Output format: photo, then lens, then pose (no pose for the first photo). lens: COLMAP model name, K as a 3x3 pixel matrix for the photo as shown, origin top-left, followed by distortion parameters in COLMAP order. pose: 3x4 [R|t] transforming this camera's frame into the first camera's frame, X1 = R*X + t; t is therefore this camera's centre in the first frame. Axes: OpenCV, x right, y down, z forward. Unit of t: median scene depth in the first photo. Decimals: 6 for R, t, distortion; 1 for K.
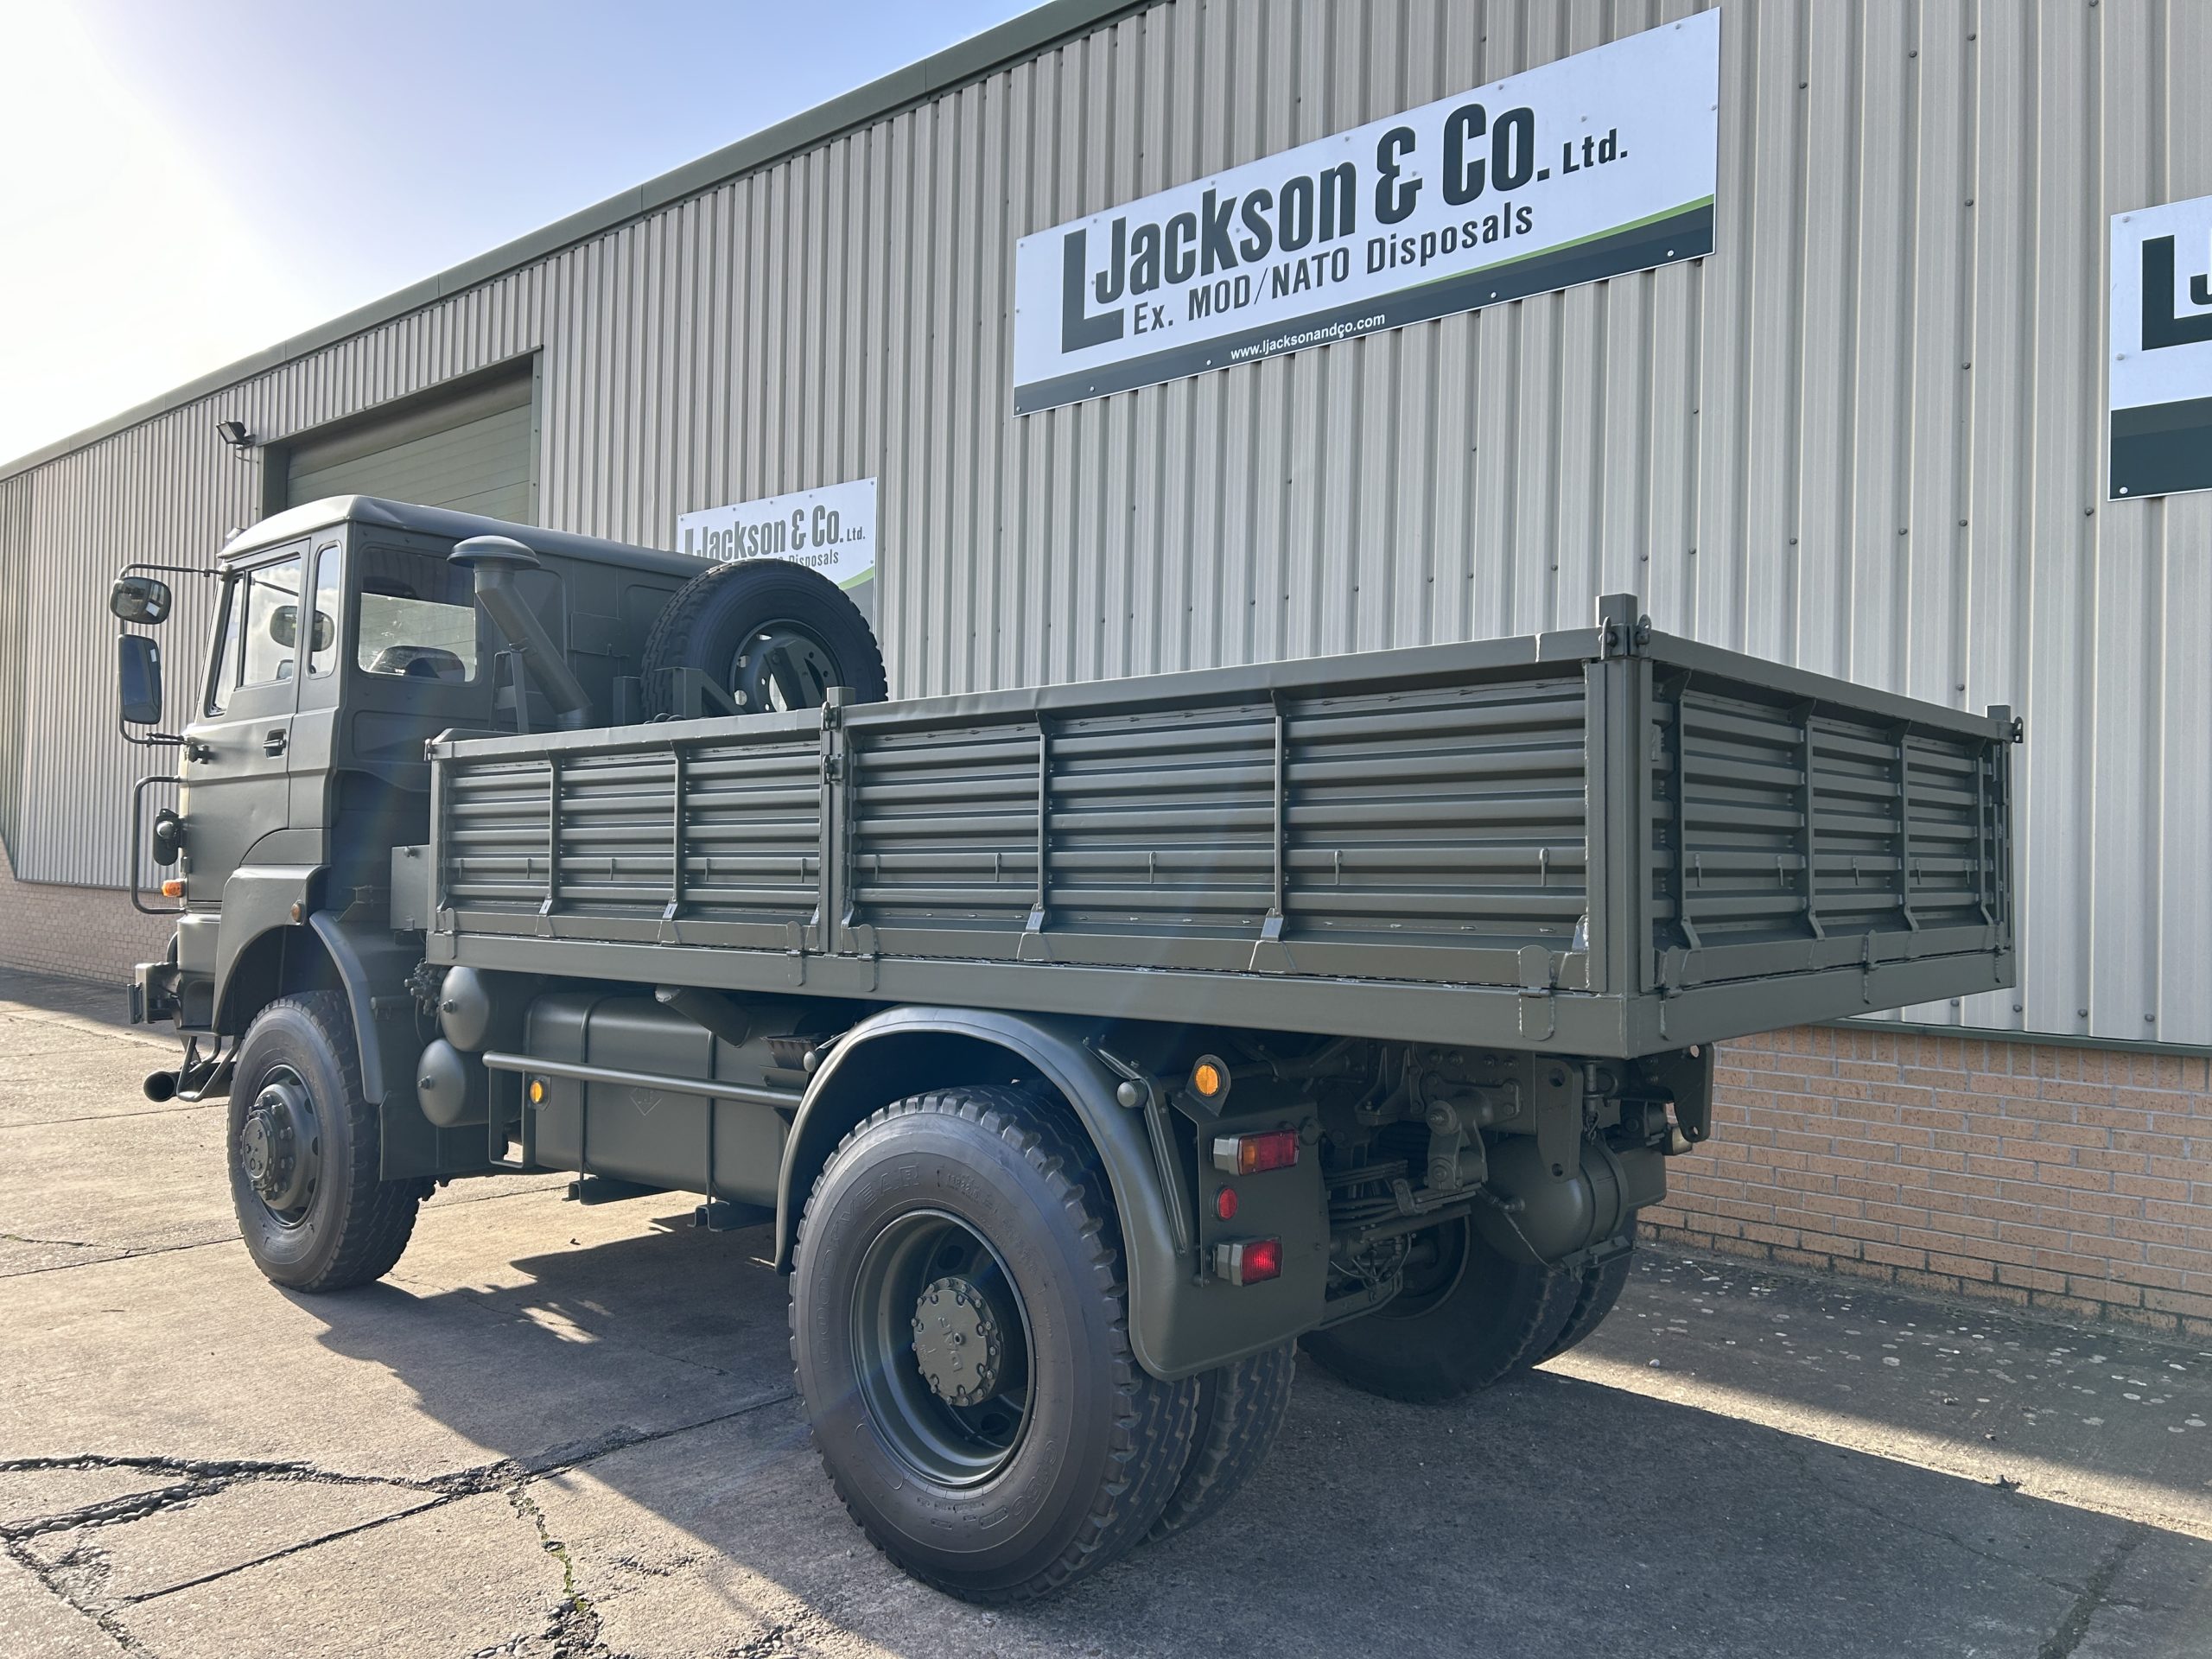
lens RADIAL K [[1662.8, 0, 1106.0], [0, 1662.8, 829.5], [0, 0, 1]] dist [0.040408, -0.047155]
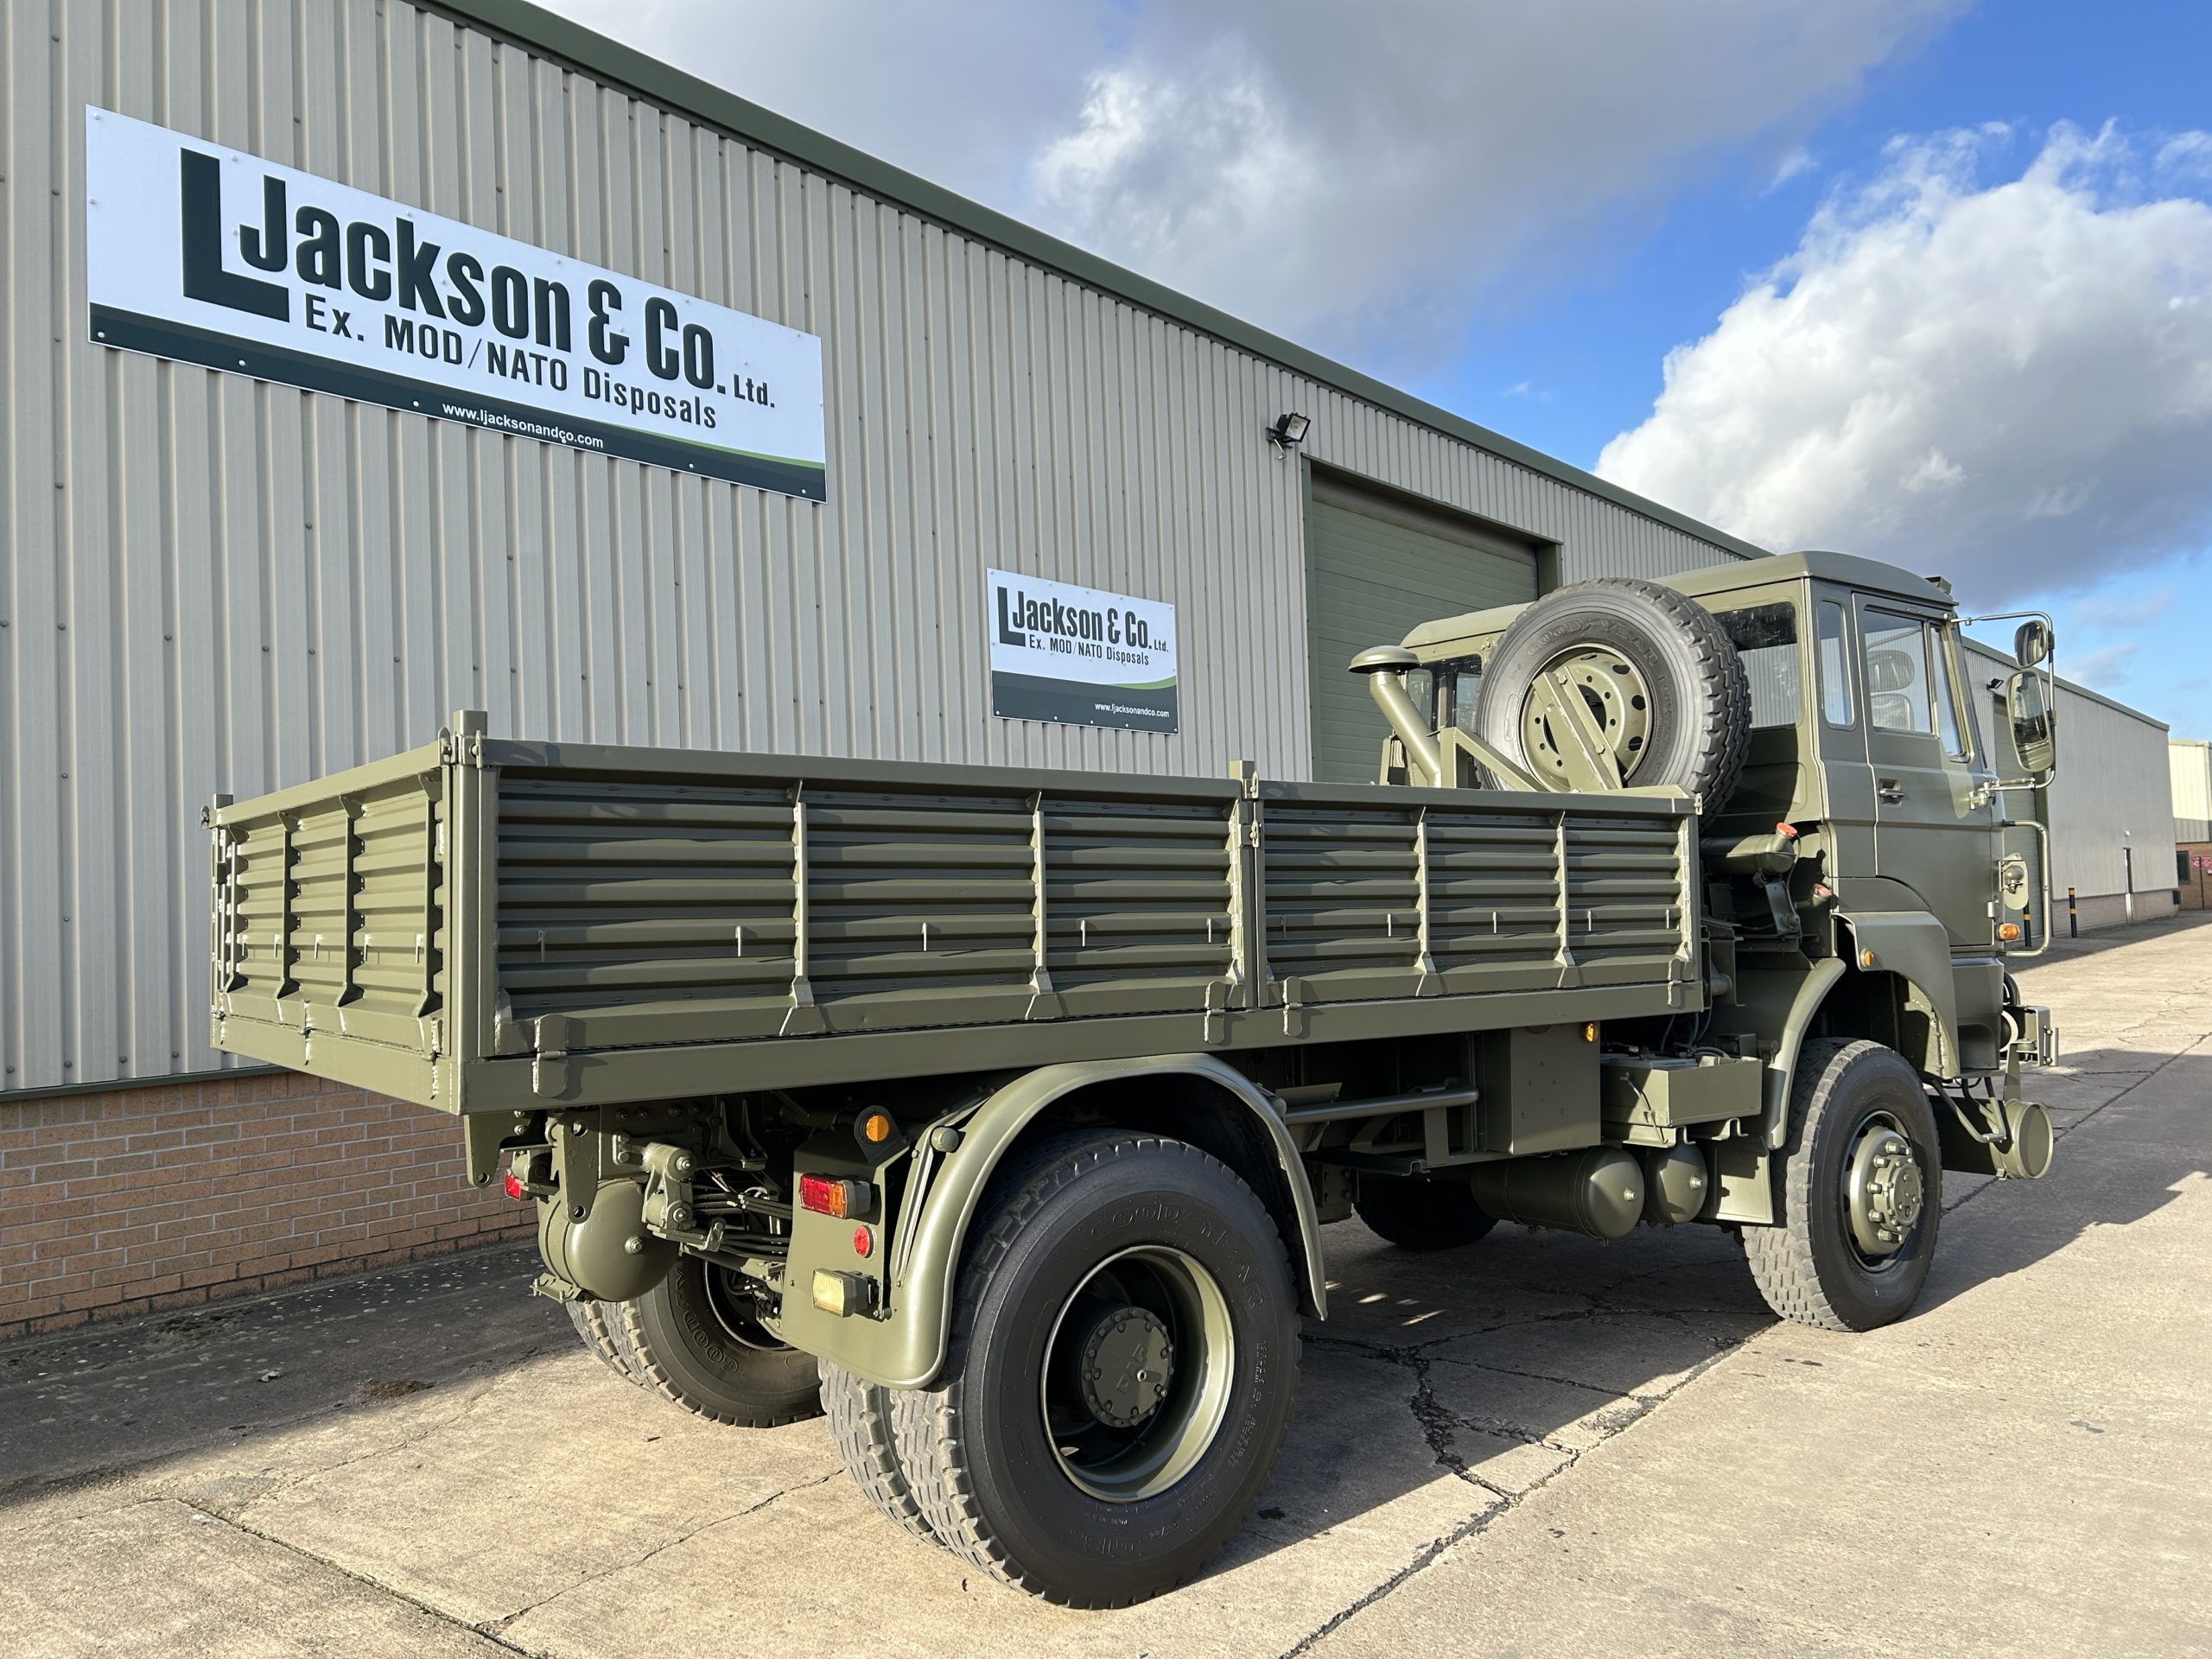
lens RADIAL K [[1658.2, 0, 1096.0], [0, 1658.2, 844.6], [0, 0, 1]] dist [0.032670, -0.022194]
pose [[-0.042373, 0.019108, 0.998919, -0.960327], [0.017080, 0.999685, -0.018399, -0.008944], [-0.998956, 0.016281, -0.042686, 0.715800]]
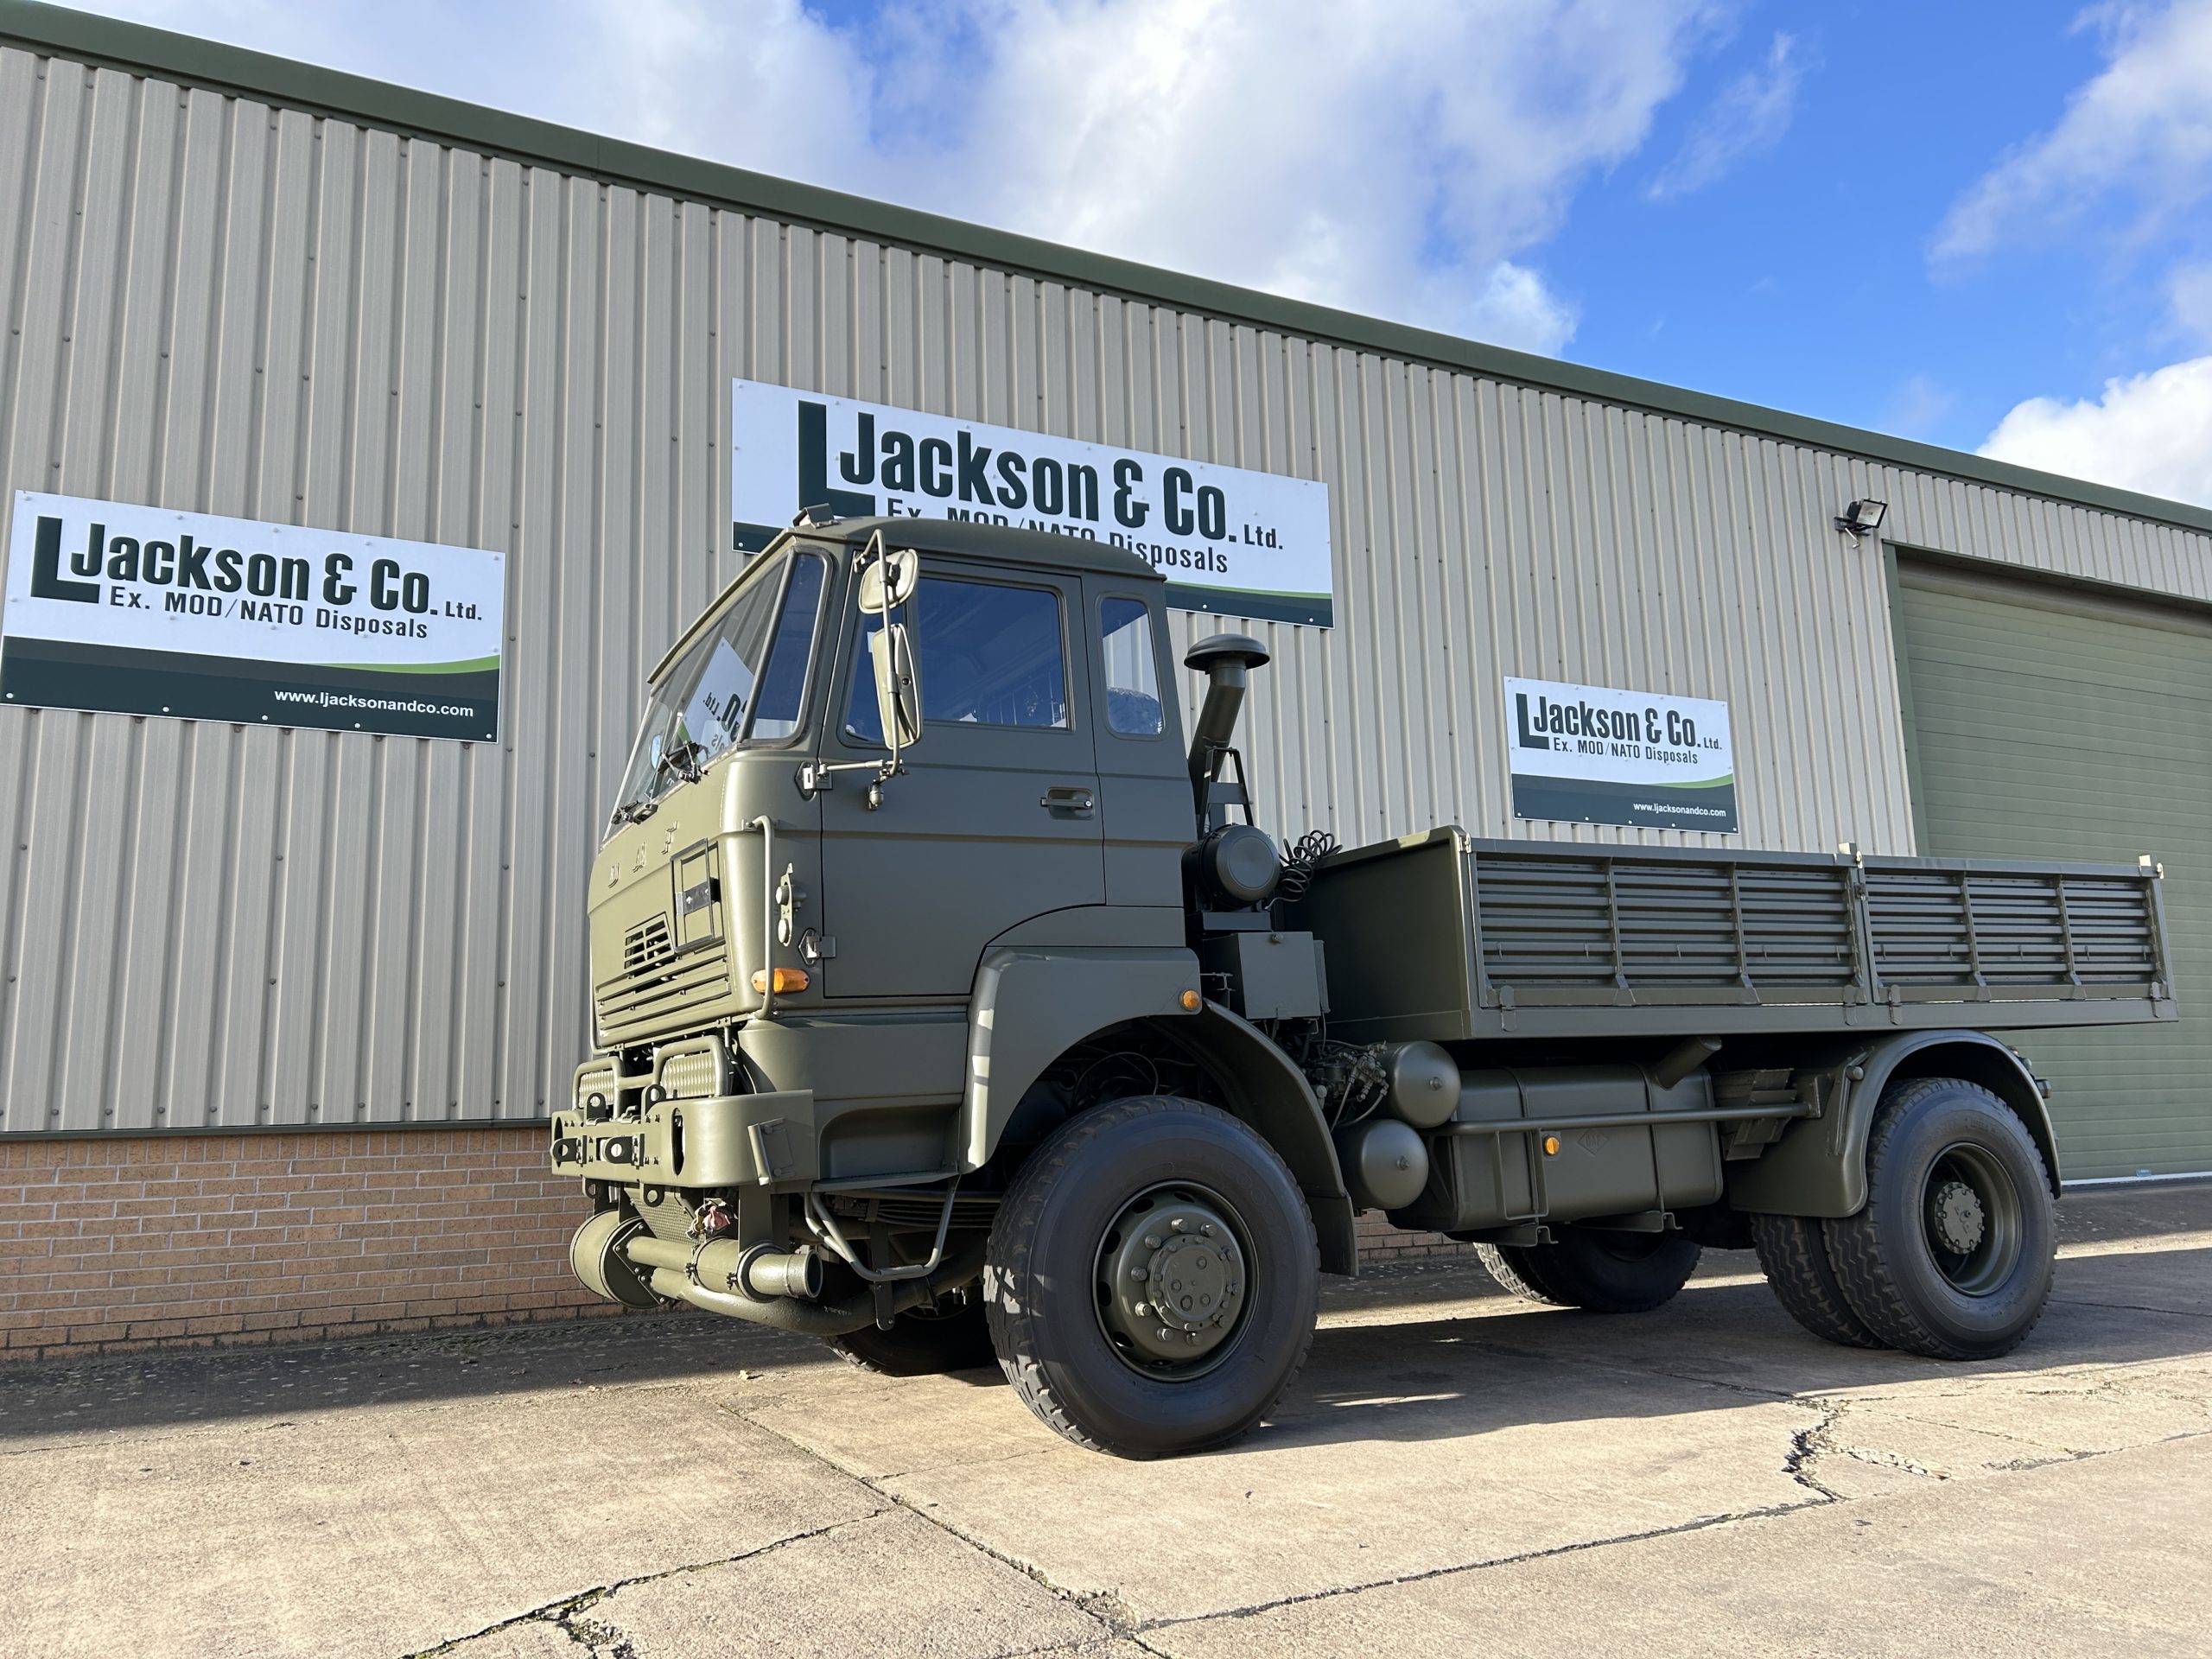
lens RADIAL K [[1648.9, 0, 1093.2], [0, 1648.9, 831.5], [0, 0, 1]] dist [0.077515, -0.087831]
pose [[0.365088, 0.128032, 0.922127, -1.015303], [0.016626, 0.989444, -0.143961, 0.066574], [-0.930825, 0.067890, 0.359105, 0.565481]]
